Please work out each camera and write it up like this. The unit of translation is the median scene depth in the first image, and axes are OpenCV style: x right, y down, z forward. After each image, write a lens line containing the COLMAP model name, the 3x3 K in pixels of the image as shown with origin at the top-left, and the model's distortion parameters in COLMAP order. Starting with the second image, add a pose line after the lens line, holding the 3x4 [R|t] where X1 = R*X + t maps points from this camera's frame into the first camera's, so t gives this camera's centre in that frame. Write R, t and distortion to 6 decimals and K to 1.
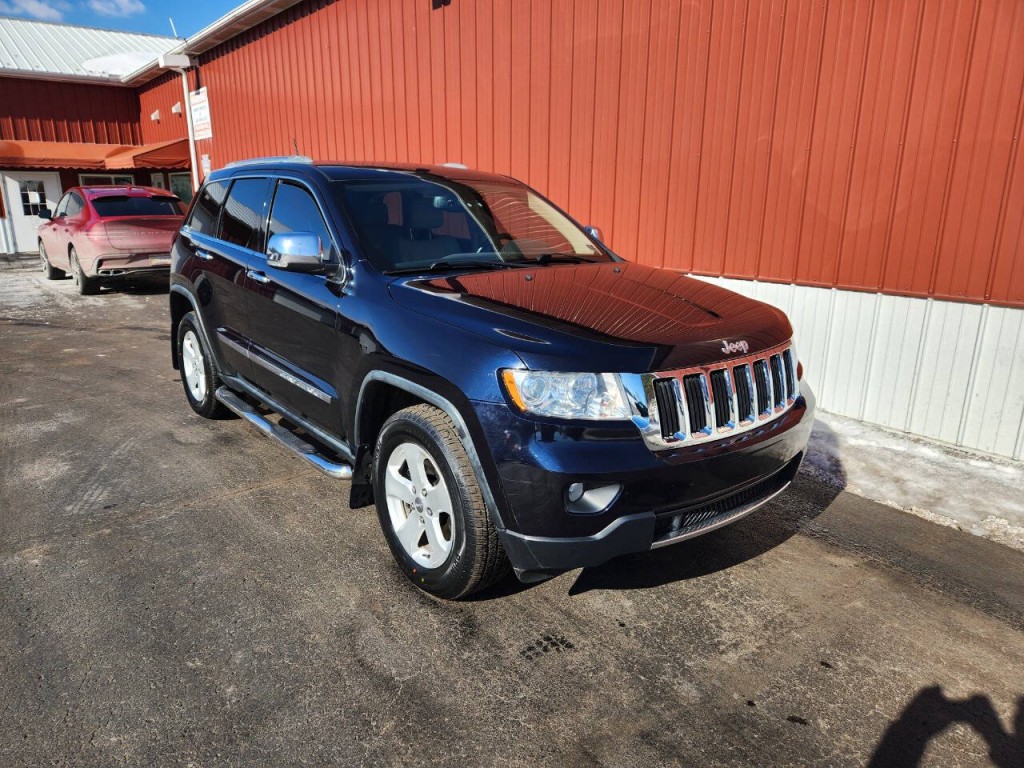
lens RADIAL K [[683.4, 0, 505.1], [0, 683.4, 383.3], [0, 0, 1]] dist [0.039041, -0.038056]
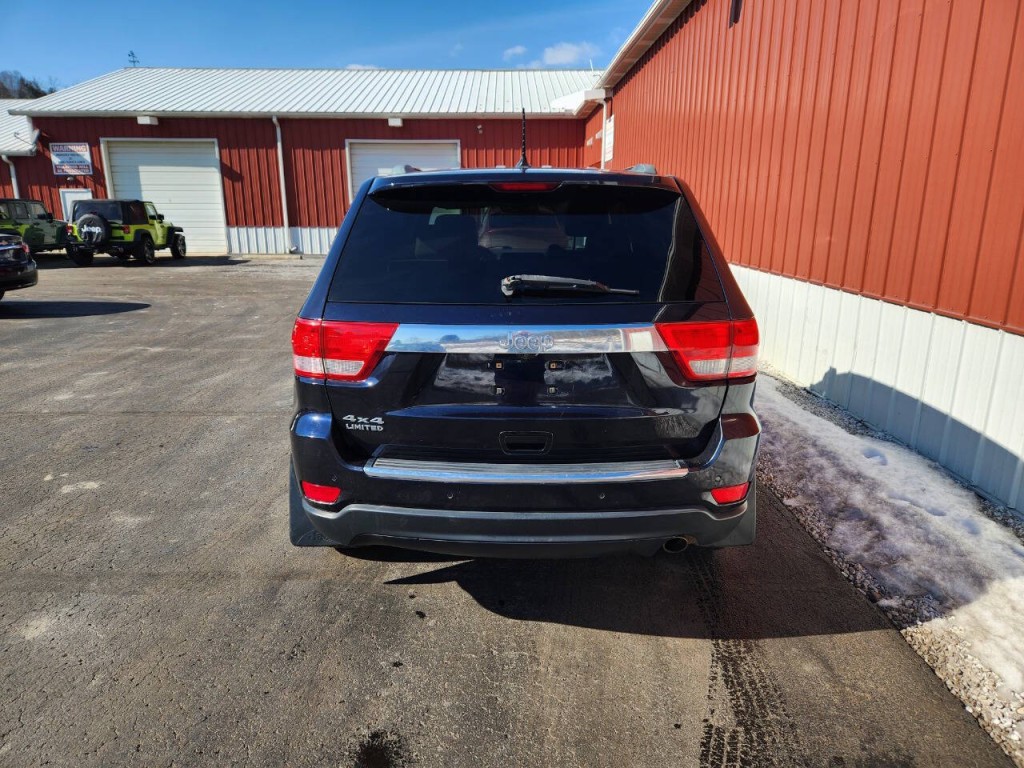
lens RADIAL K [[683.4, 0, 520.7], [0, 683.4, 400.3], [0, 0, 1]] dist [0.039041, -0.038056]
pose [[0.793324, 0.161175, -0.587077, 0.265058], [-0.157976, 0.985787, 0.057162, -0.003149], [0.587946, 0.047396, 0.807511, 0.009800]]
